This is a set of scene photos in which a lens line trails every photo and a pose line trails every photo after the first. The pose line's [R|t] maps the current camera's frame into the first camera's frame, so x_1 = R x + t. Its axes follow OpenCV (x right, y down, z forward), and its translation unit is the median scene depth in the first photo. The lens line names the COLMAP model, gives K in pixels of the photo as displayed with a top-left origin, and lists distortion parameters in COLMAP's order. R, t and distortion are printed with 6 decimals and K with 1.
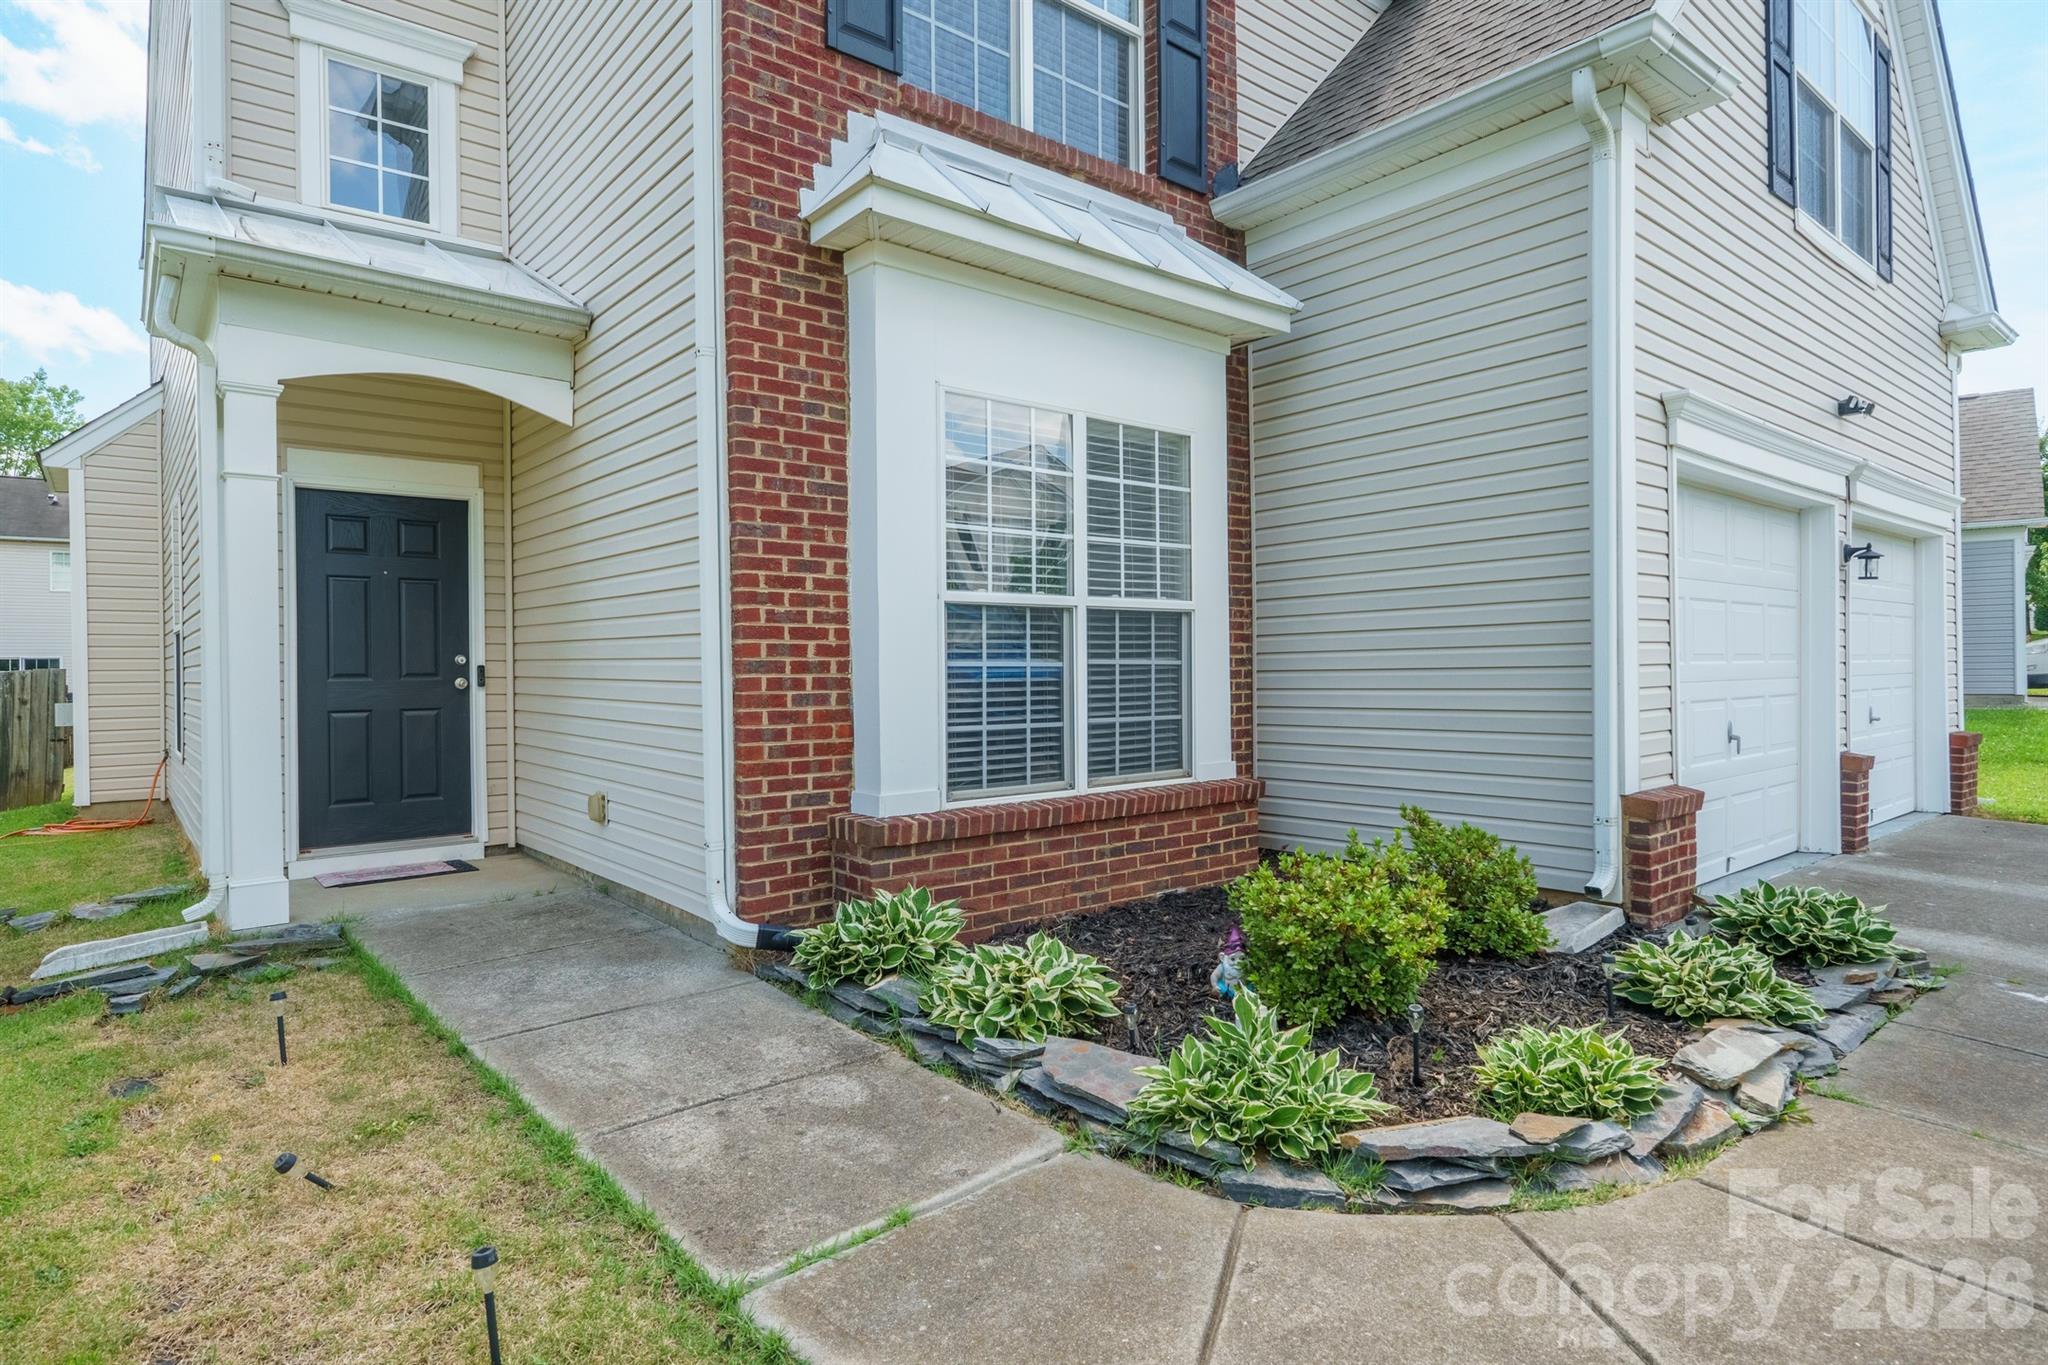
lens RADIAL K [[1101.8, 0, 1026.1], [0, 1101.8, 676.2], [0, 0, 1]] dist [-0.000340, -0.000032]
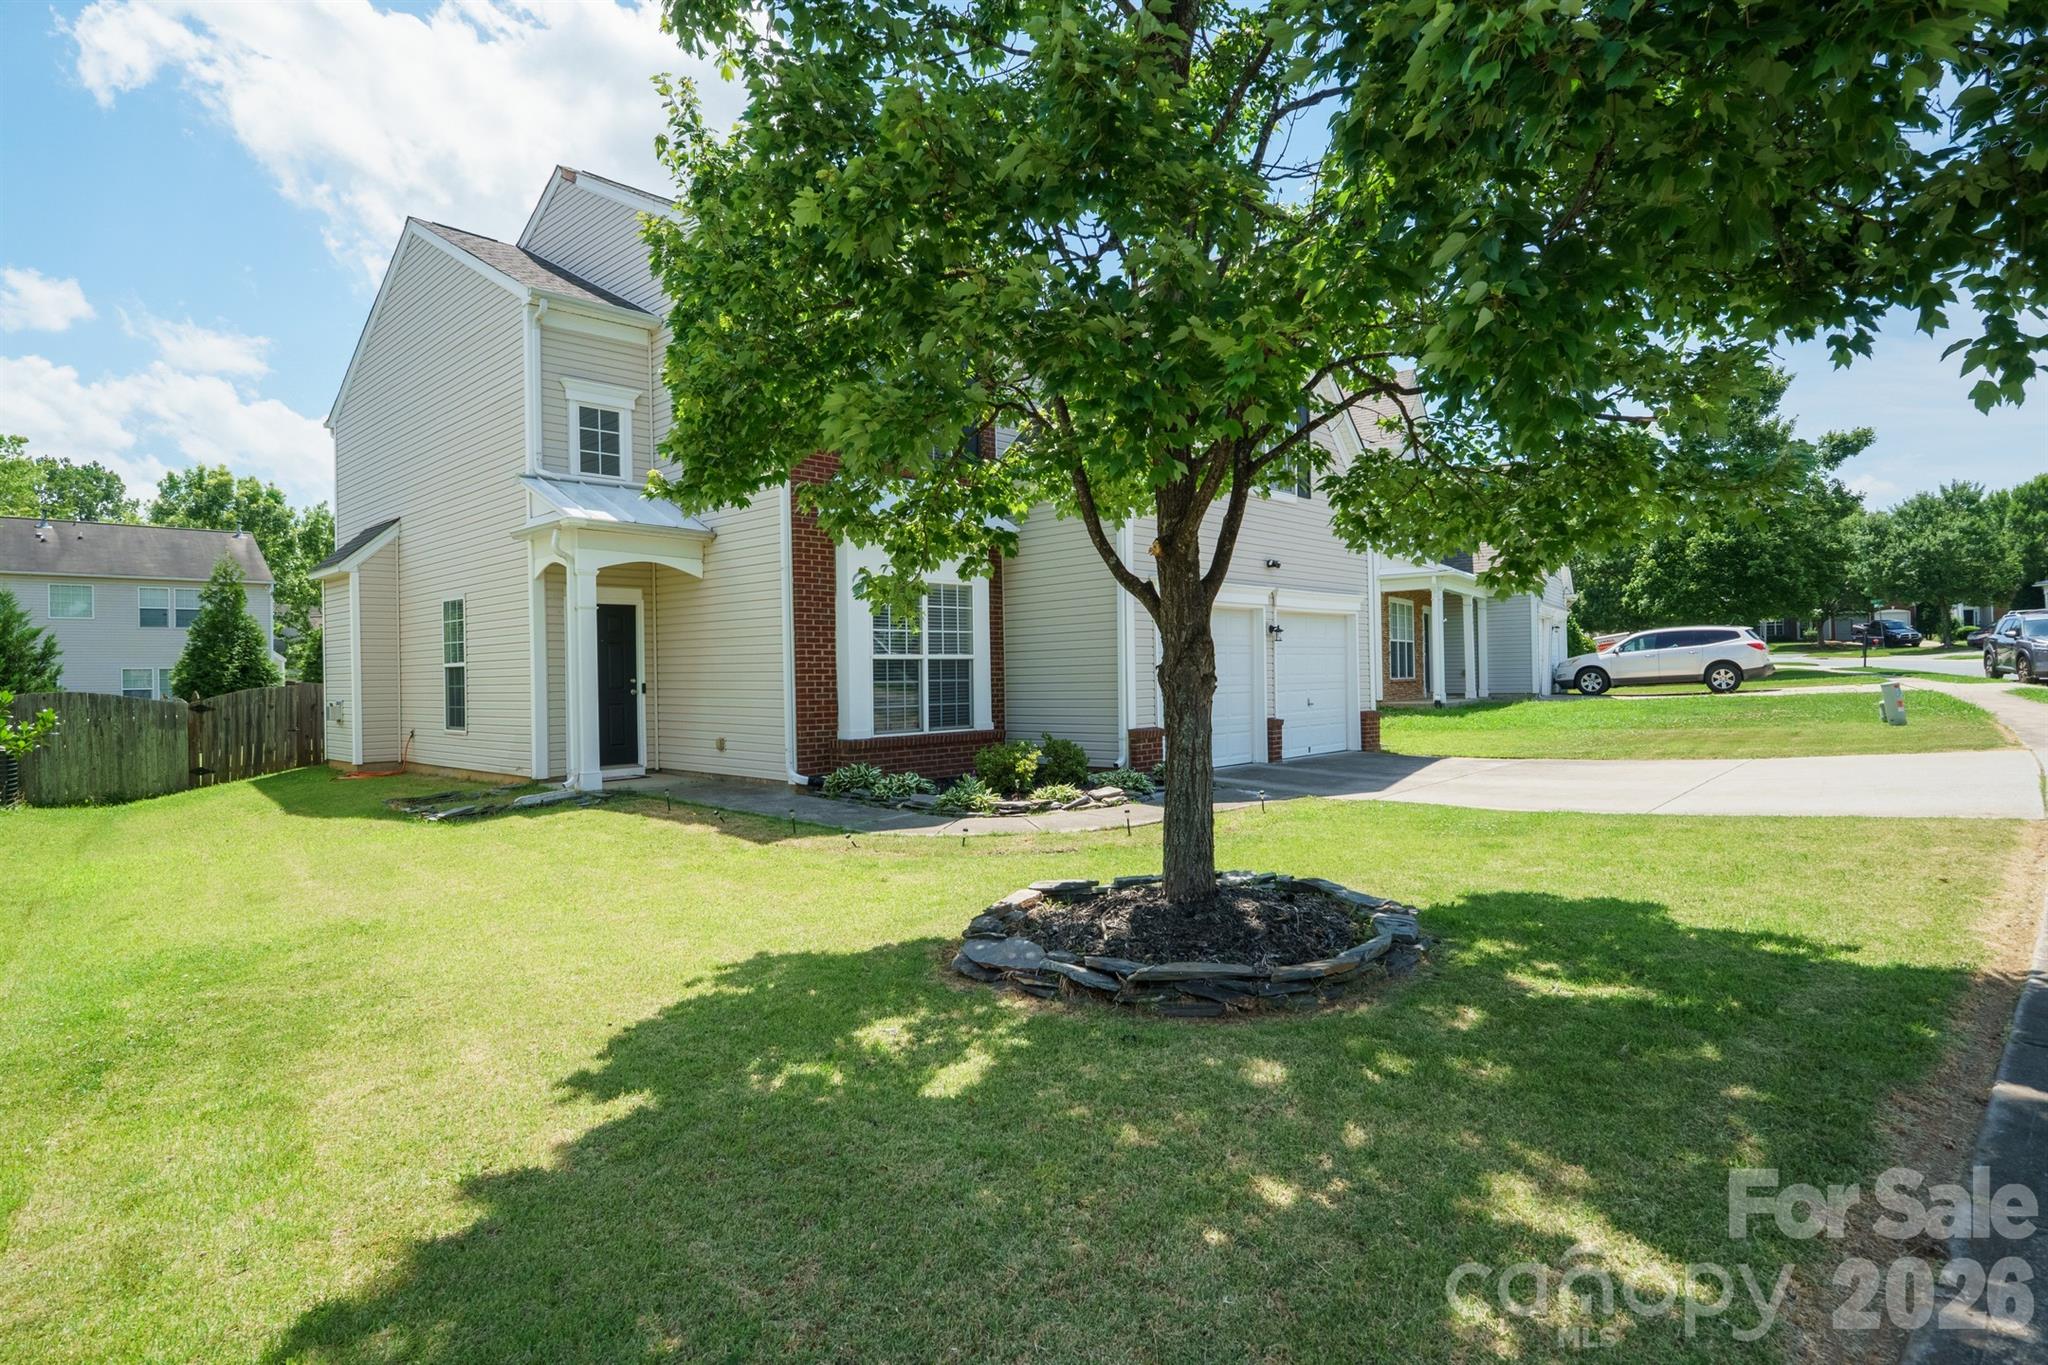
lens RADIAL K [[1128.2, 0, 1030.8], [0, 1128.2, 679.1], [0, 0, 1]] dist [-0.000554, -0.000052]
pose [[0.992845, -0.006081, 0.119257, -0.019047], [0.006890, 0.999956, -0.006367, 0.000670], [-0.119213, 0.007144, 0.992843, -1.599522]]
